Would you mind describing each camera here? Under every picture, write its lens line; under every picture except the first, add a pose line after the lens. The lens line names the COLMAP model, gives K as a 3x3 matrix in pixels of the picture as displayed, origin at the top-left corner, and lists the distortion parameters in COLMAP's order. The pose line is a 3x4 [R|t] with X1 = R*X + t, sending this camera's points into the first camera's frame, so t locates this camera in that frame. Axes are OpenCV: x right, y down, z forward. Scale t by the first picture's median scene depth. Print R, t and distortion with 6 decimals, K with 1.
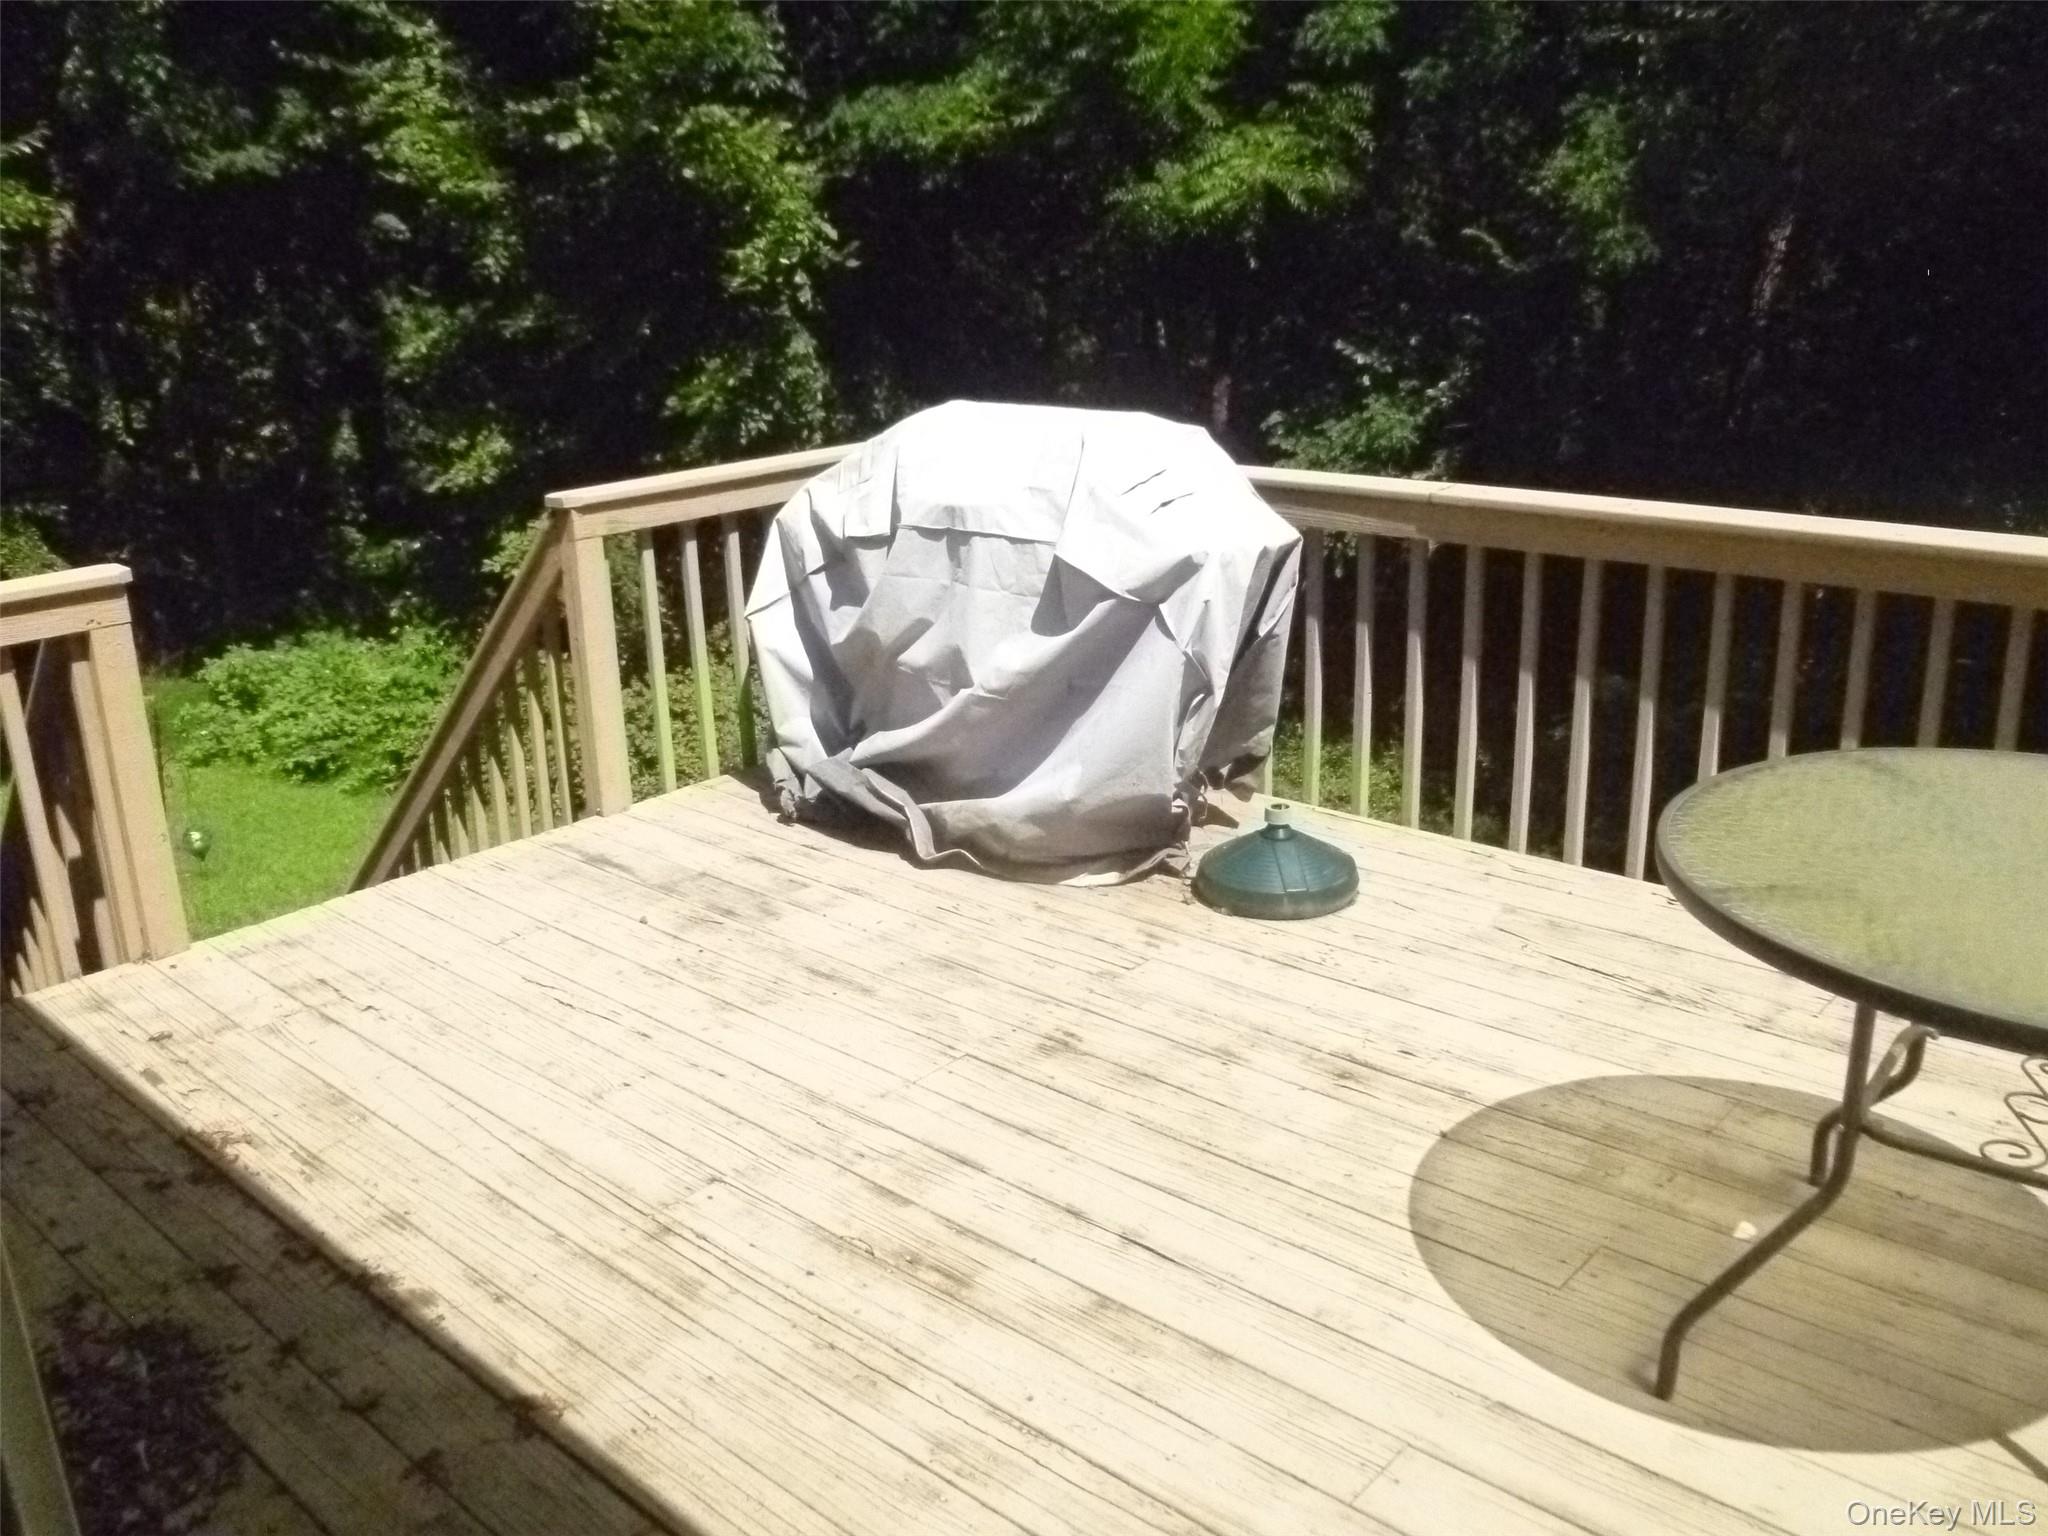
lens RADIAL K [[1724.5, 0, 1014.6], [0, 1724.5, 776.0], [0, 0, 1]] dist [-0.082830, 0.026637]
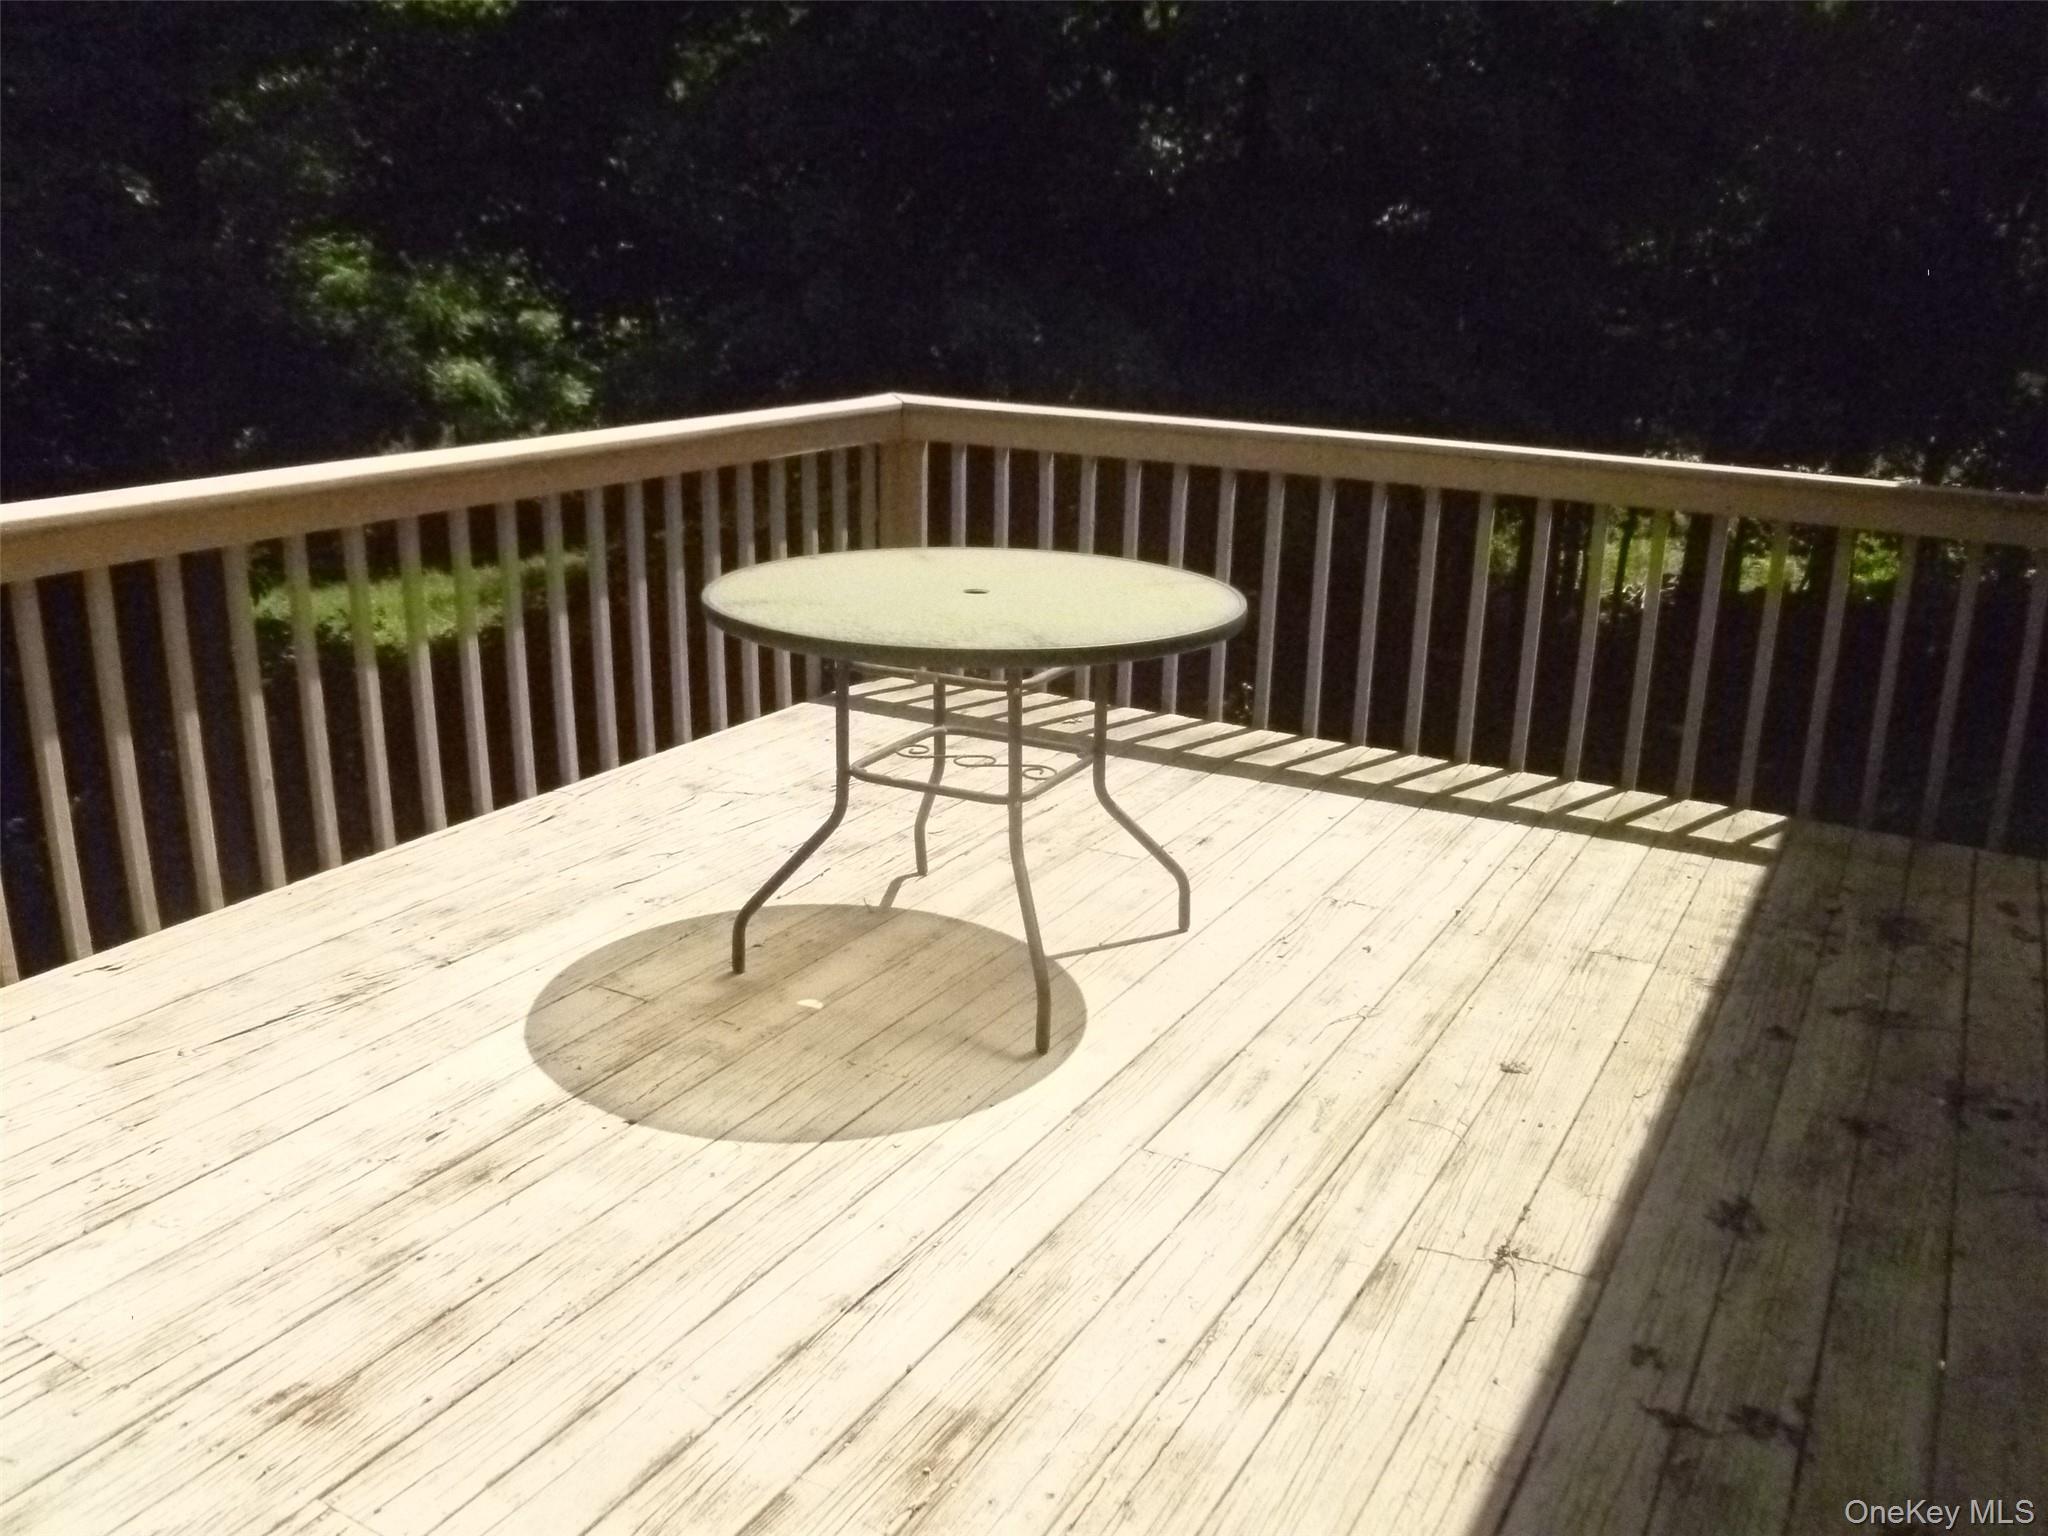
lens RADIAL K [[1724.5, 0, 1014.2], [0, 1724.5, 766.6], [0, 0, 1]] dist [-0.082830, 0.026637]
pose [[-0.235888, -0.250046, 0.939060, -0.613331], [0.277732, 0.908678, 0.311721, -0.195362], [-0.931248, 0.334338, -0.144900, 0.853212]]
